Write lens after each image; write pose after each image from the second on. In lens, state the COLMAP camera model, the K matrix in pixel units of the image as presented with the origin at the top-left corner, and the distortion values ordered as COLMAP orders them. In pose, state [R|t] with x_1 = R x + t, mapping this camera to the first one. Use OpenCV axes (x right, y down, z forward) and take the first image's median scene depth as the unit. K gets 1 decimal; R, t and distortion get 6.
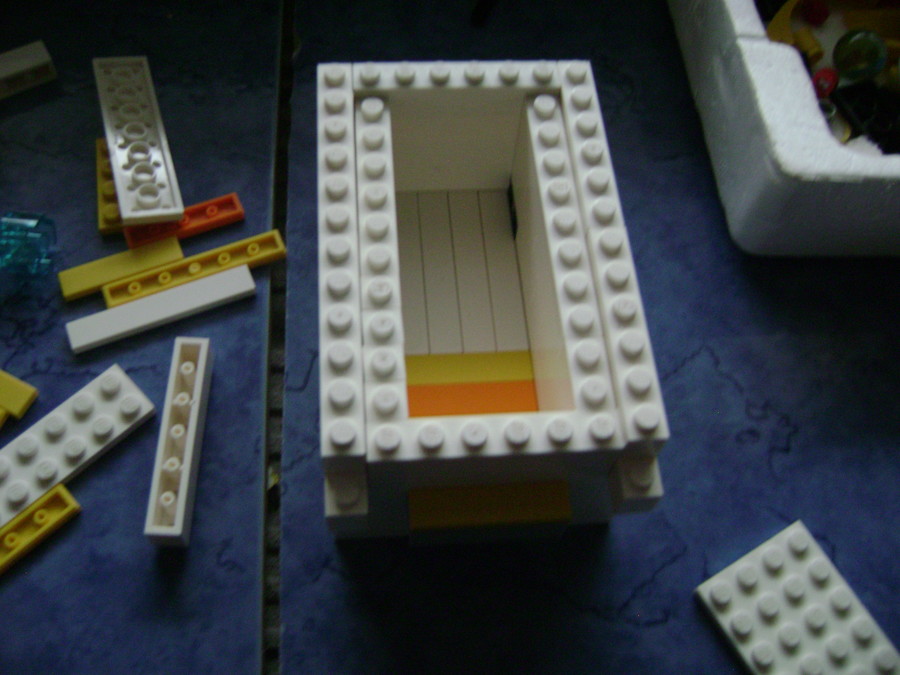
lens RADIAL K [[924.9, 0, 452.9], [0, 924.9, 337.3], [0, 0, 1]] dist [-0.174294, 0.095902]
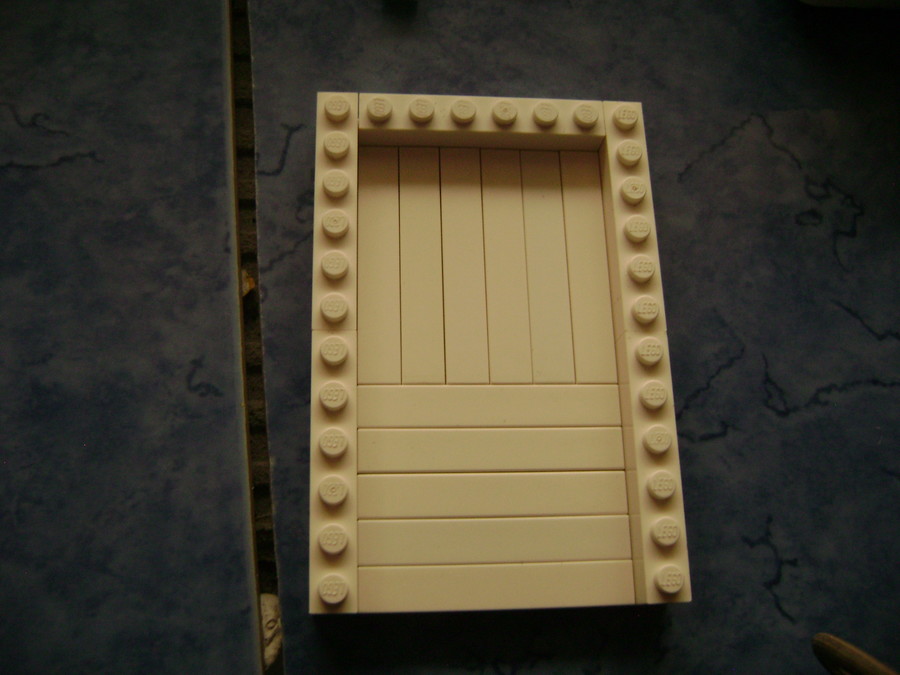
lens RADIAL K [[924.9, 0, 452.9], [0, 924.9, 337.3], [0, 0, 1]] dist [-0.174294, 0.095902]
pose [[0.998464, -0.035402, 0.042620, -0.049352], [0.026172, 0.979370, 0.200372, 0.041814], [-0.048835, -0.198949, 0.978792, 0.172731]]
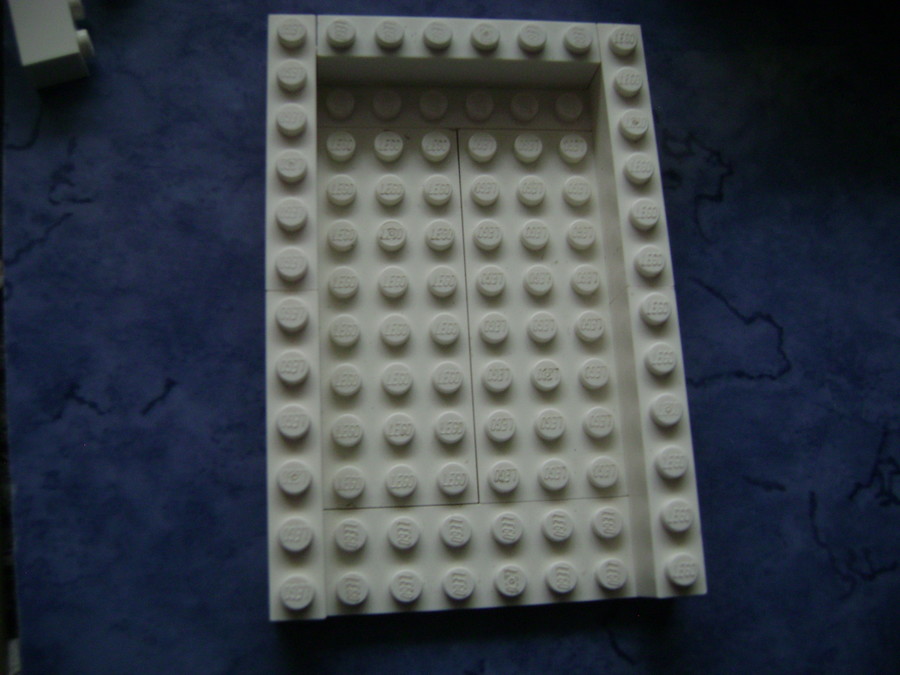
lens RADIAL K [[924.9, 0, 452.9], [0, 924.9, 337.3], [0, 0, 1]] dist [-0.174294, 0.095902]
pose [[0.995303, -0.061379, 0.074864, 0.097493], [0.039910, 0.964695, 0.260327, 0.034879], [-0.088200, -0.256117, 0.962614, 0.292548]]
